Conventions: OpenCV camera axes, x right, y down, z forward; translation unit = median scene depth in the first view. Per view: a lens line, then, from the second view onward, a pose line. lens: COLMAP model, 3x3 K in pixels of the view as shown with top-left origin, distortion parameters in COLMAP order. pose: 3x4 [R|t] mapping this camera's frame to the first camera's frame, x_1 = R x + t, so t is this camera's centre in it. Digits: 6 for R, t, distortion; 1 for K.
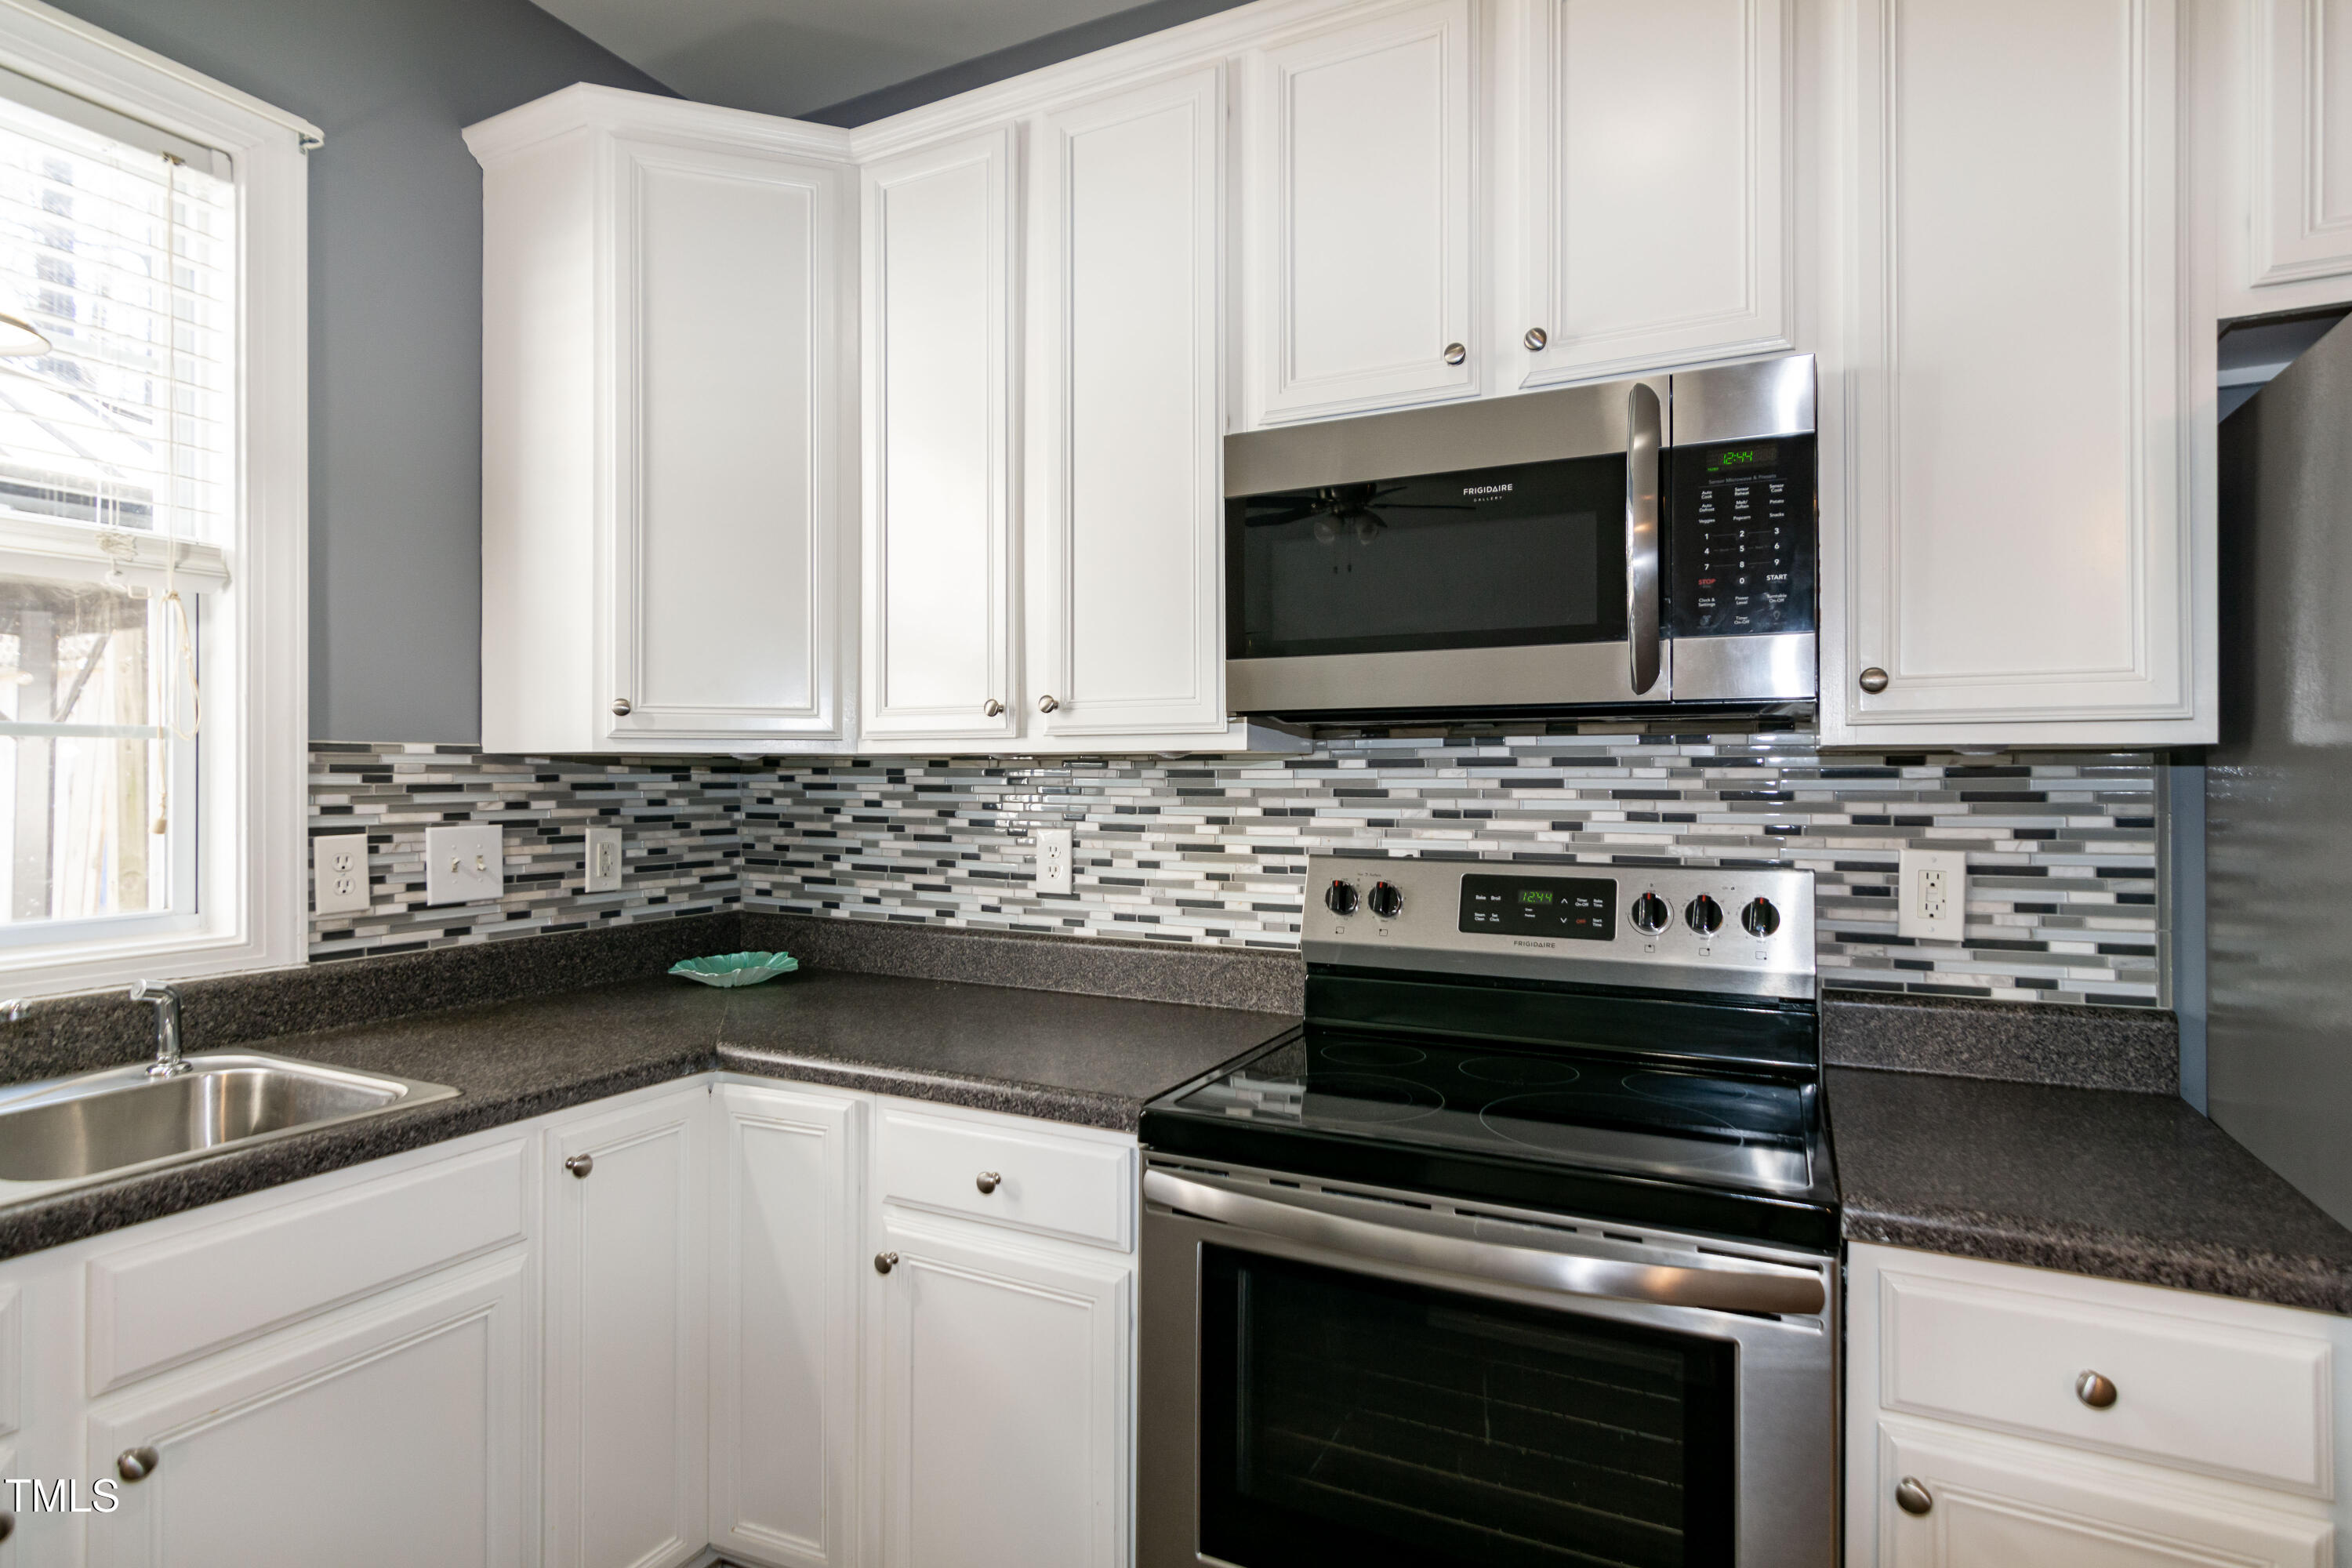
lens RADIAL K [[1187.3, 0, 1204.1], [0, 1187.3, 767.2], [0, 0, 1]] dist [-0.001243, -0.000055]
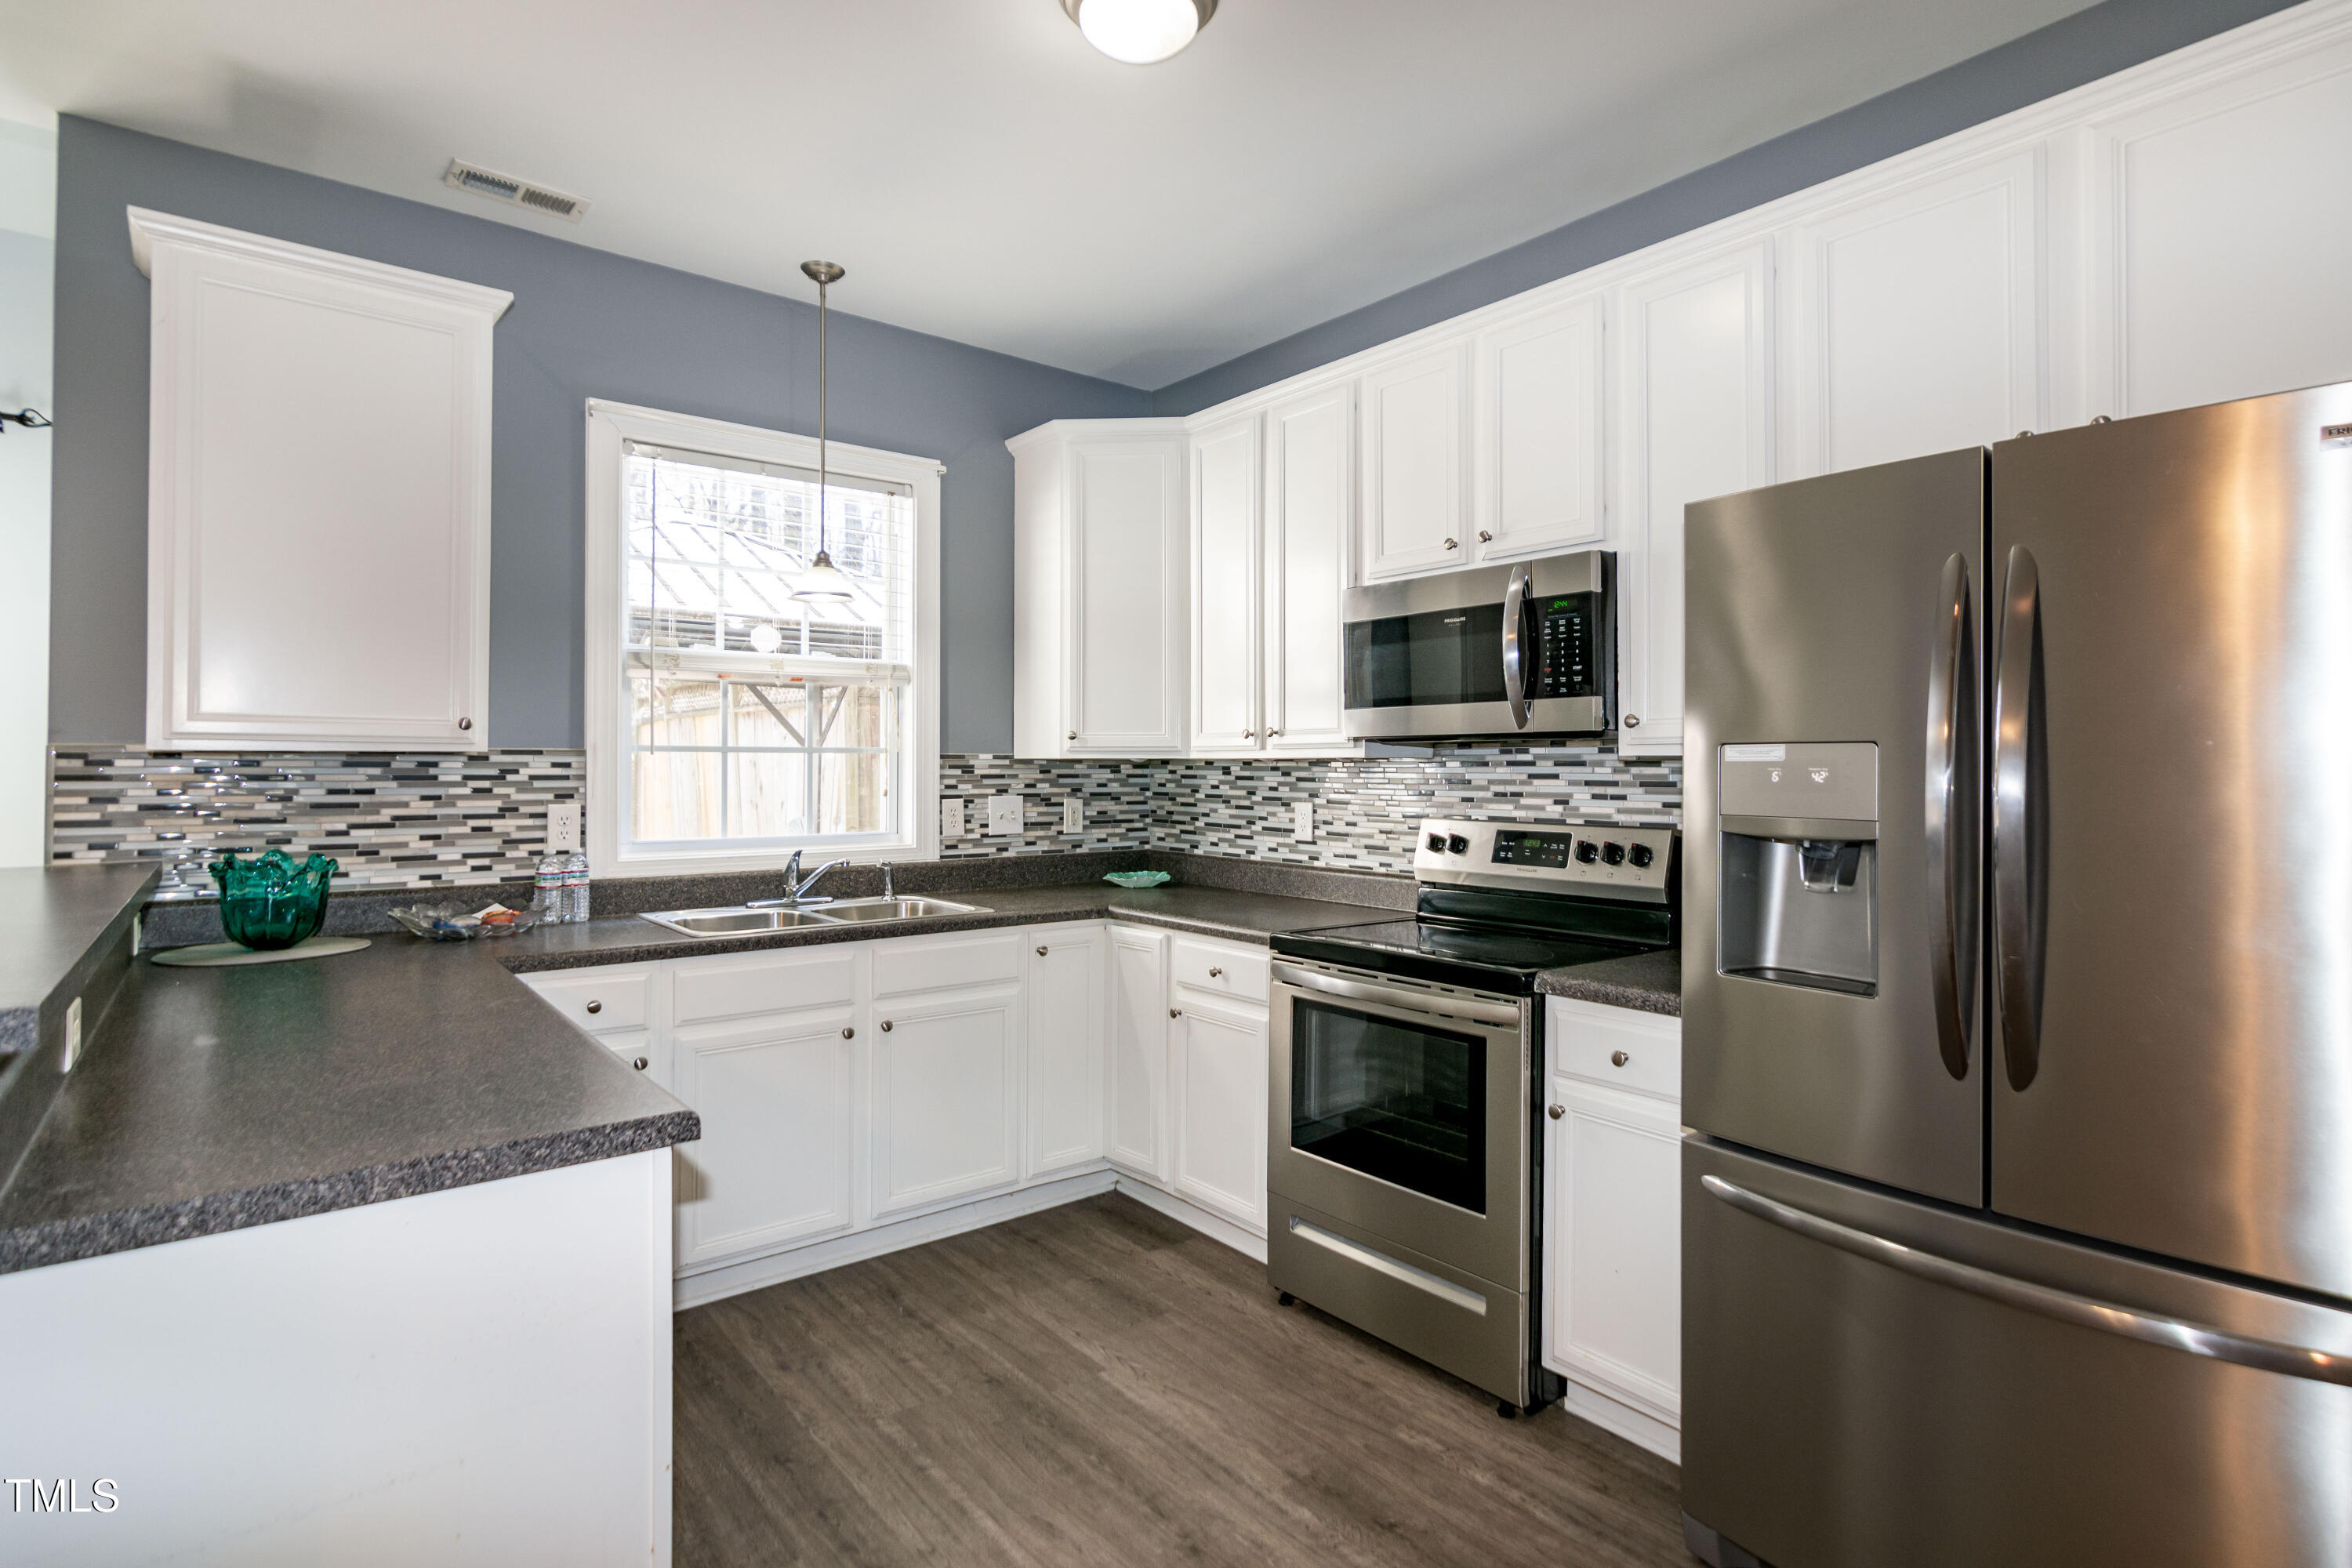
lens RADIAL K [[1187.3, 0, 1209.1], [0, 1187.3, 736.0], [0, 0, 1]] dist [-0.001243, -0.000055]
pose [[0.911373, -0.009586, -0.411469, 0.509378], [0.001670, 0.999807, -0.019594, -0.010391], [0.411578, 0.017170, 0.911213, -0.674236]]
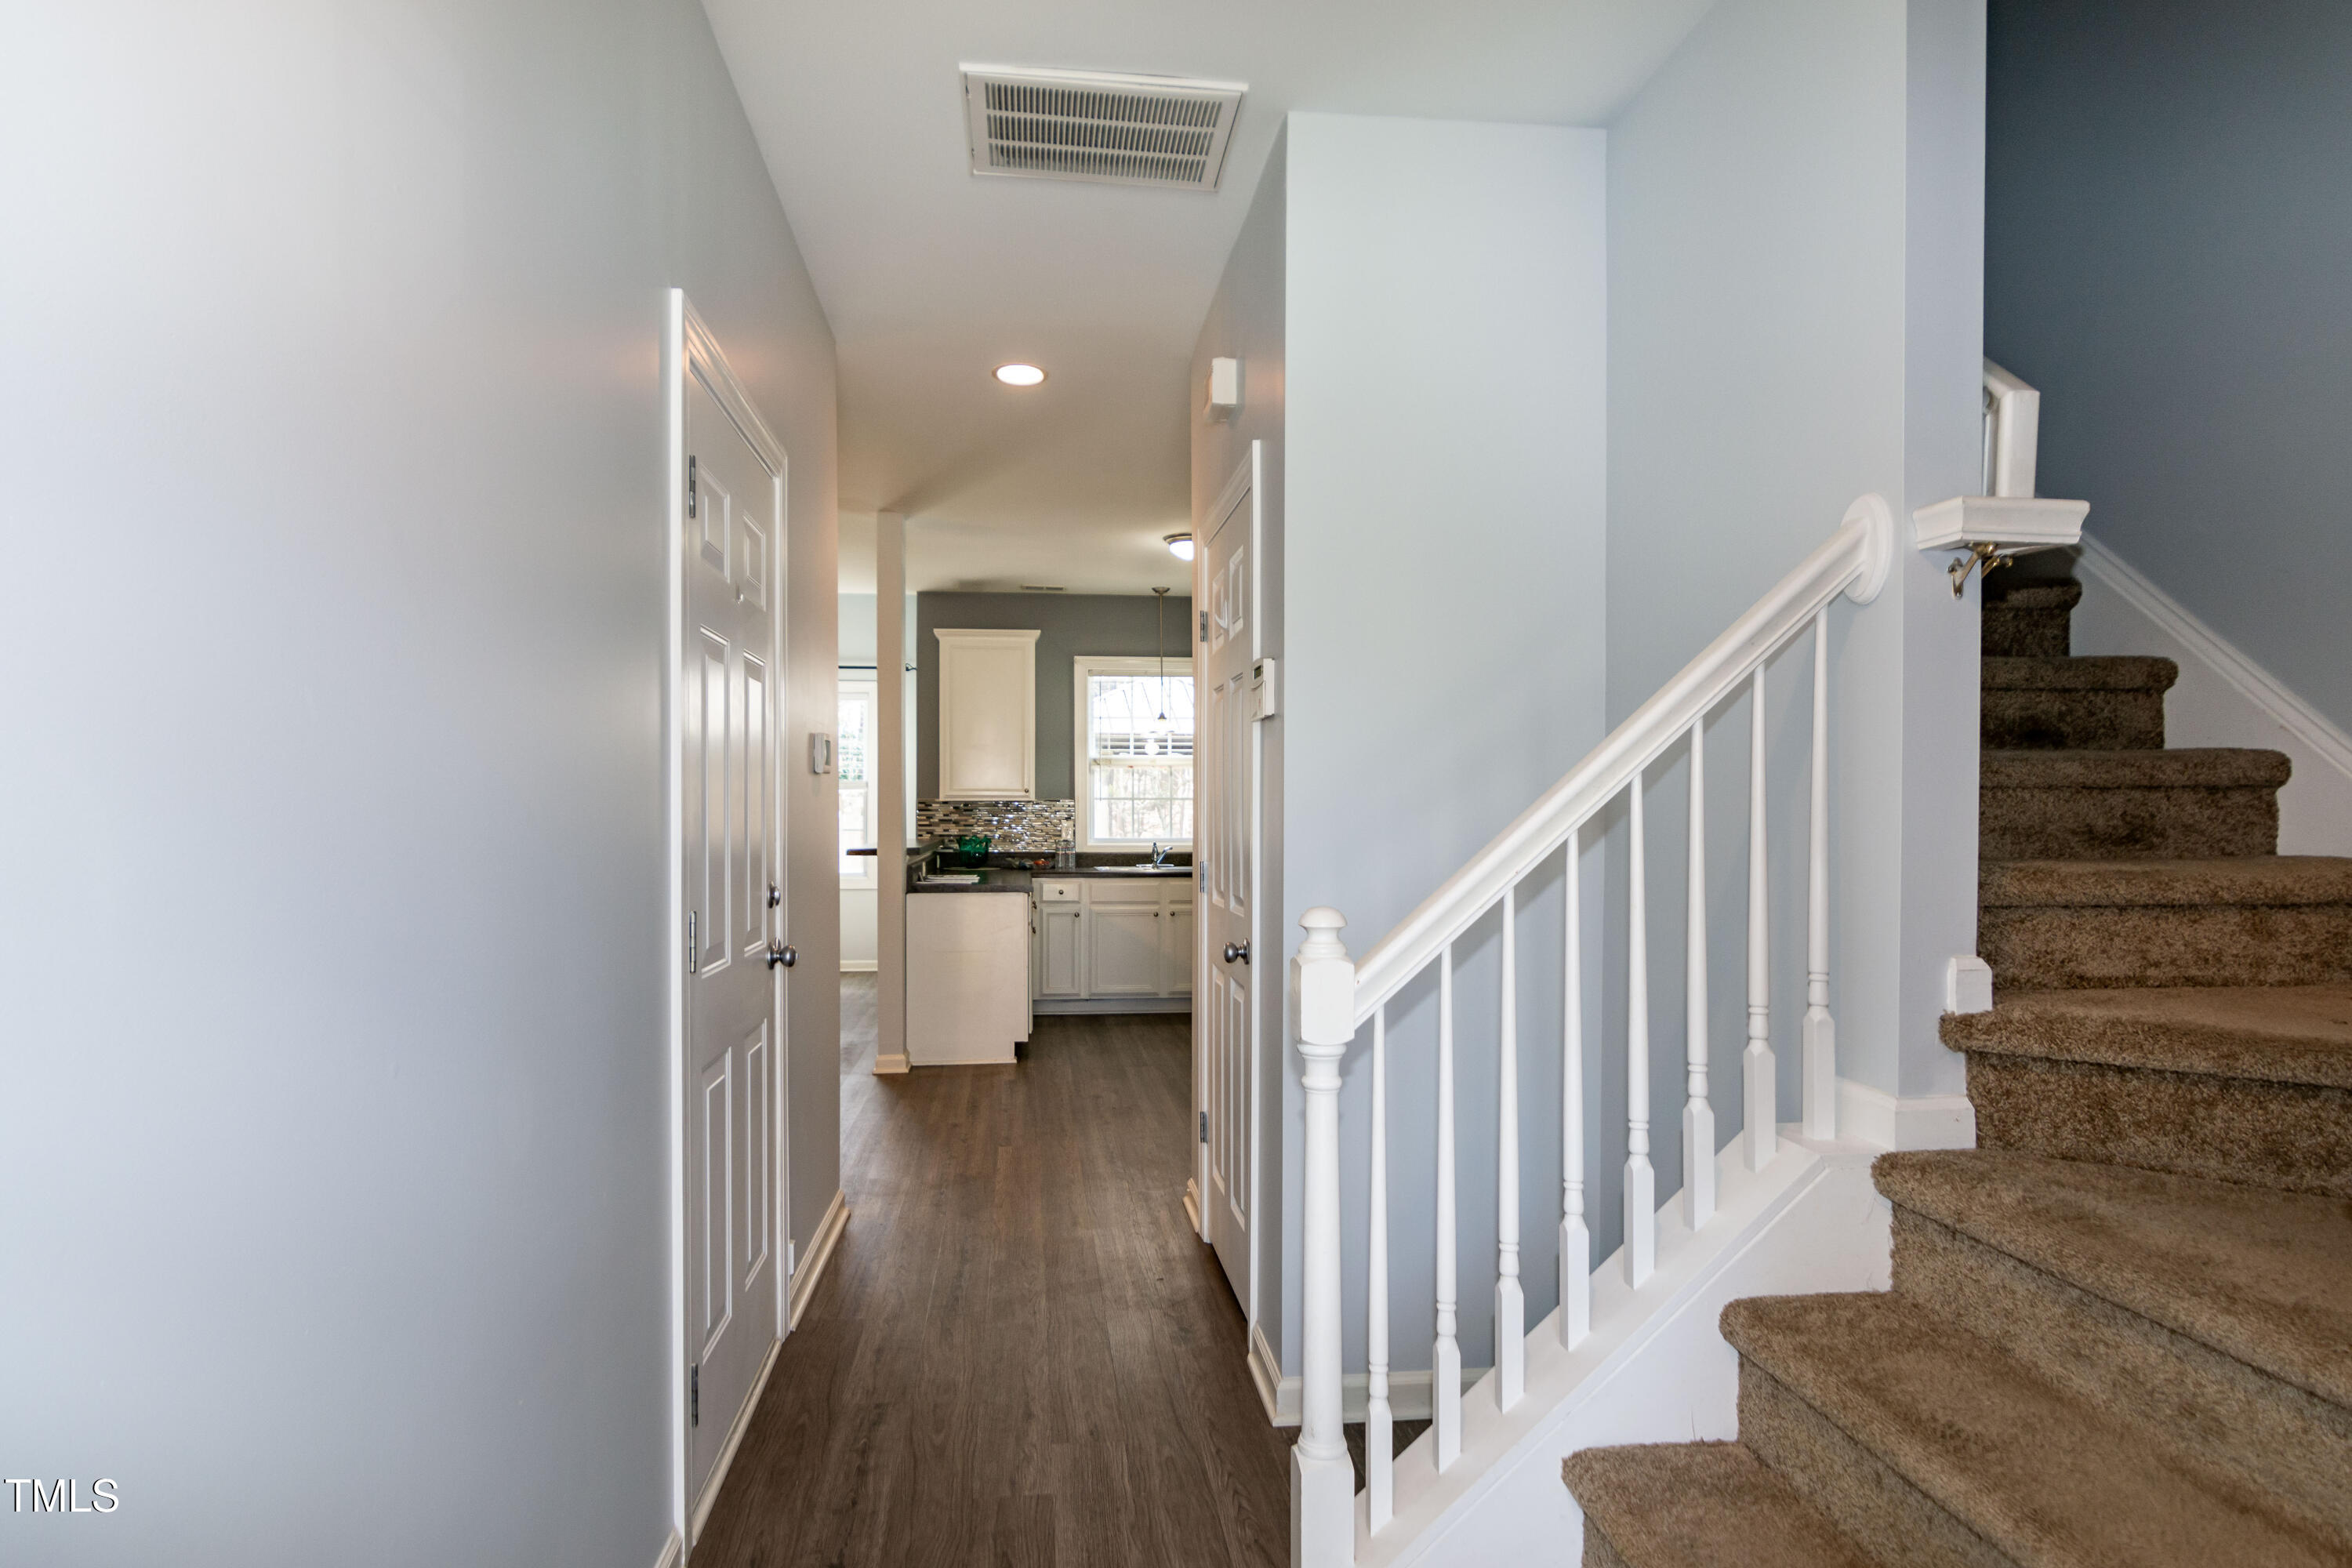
lens RADIAL K [[1292.5, 0, 1172.6], [0, 1292.5, 779.8], [0, 0, 1]] dist [-0.002254, -0.000029]
pose [[0.542561, -0.020509, -0.839766, 2.918208], [0.005485, 0.999767, -0.020873, 0.000414], [0.839998, 0.006719, 0.542547, -1.640775]]
